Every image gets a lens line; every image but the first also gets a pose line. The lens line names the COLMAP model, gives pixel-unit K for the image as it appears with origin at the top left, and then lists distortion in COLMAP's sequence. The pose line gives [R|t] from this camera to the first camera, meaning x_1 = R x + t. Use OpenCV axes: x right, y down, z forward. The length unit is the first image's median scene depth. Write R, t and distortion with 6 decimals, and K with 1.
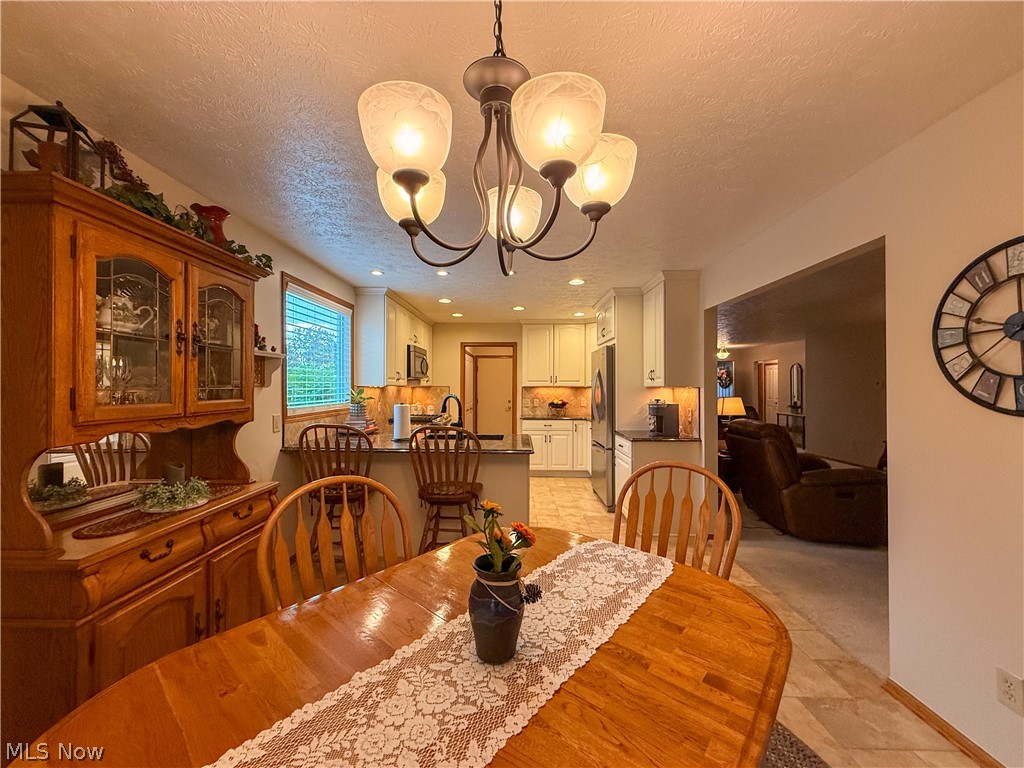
lens RADIAL K [[413.7, 0, 510.2], [0, 413.7, 380.6], [0, 0, 1]] dist [0.000596, 0.000276]
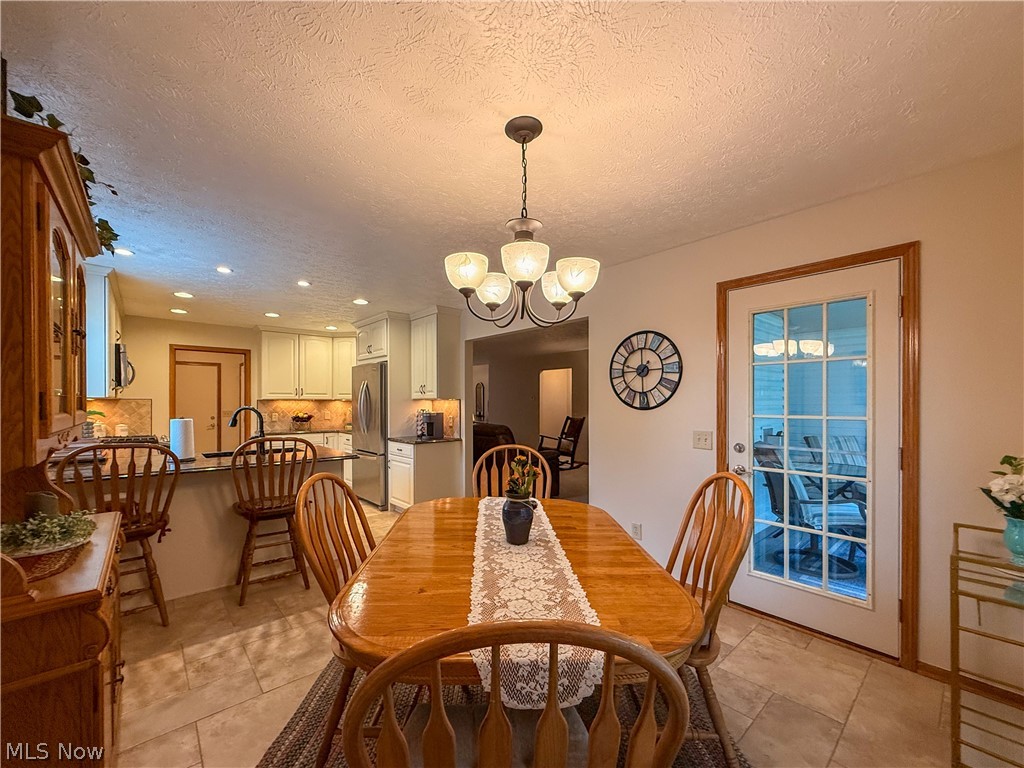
lens RADIAL K [[413.7, 0, 512.7], [0, 413.7, 402.7], [0, 0, 1]] dist [0.000596, 0.000276]
pose [[0.735978, -0.005366, 0.676985, -0.701658], [-0.006842, 0.999859, 0.015363, 0.013546], [-0.676971, -0.015938, 0.735837, -0.167462]]
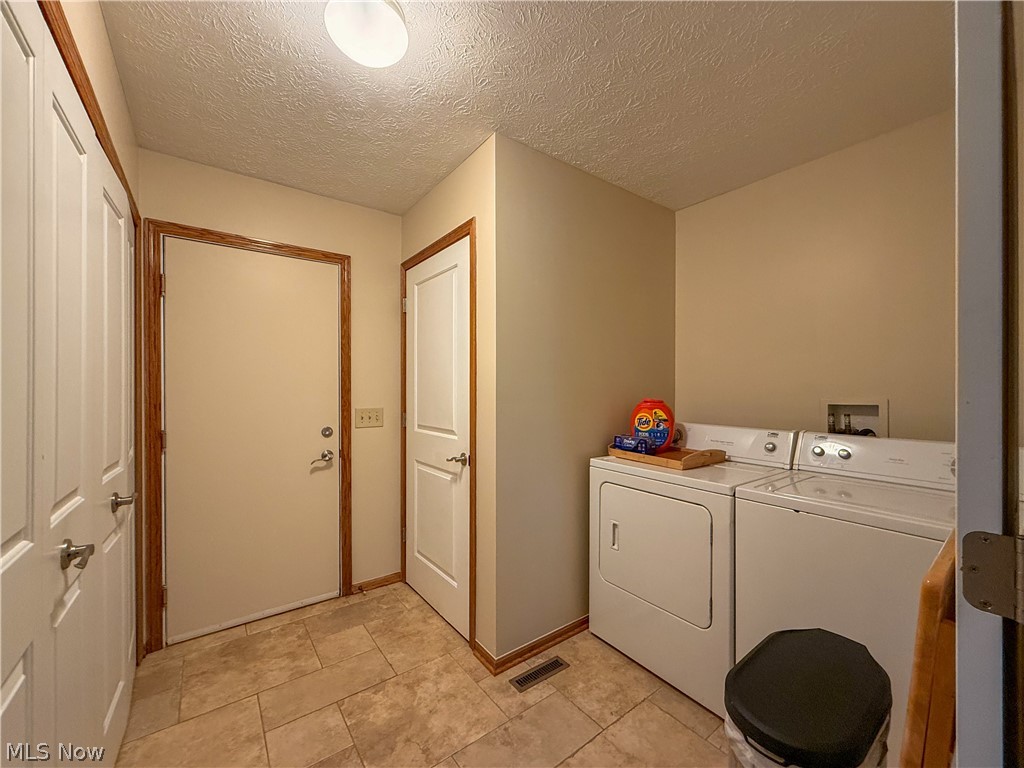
lens RADIAL K [[413.7, 0, 513.9], [0, 413.7, 384.0], [0, 0, 1]] dist [0.000596, 0.000276]
pose [[0.785272, 0.000926, 0.619151, -0.399827], [-0.003745, 0.999988, 0.003254, 0.112123], [-0.619140, -0.004874, 0.785265, 4.170707]]
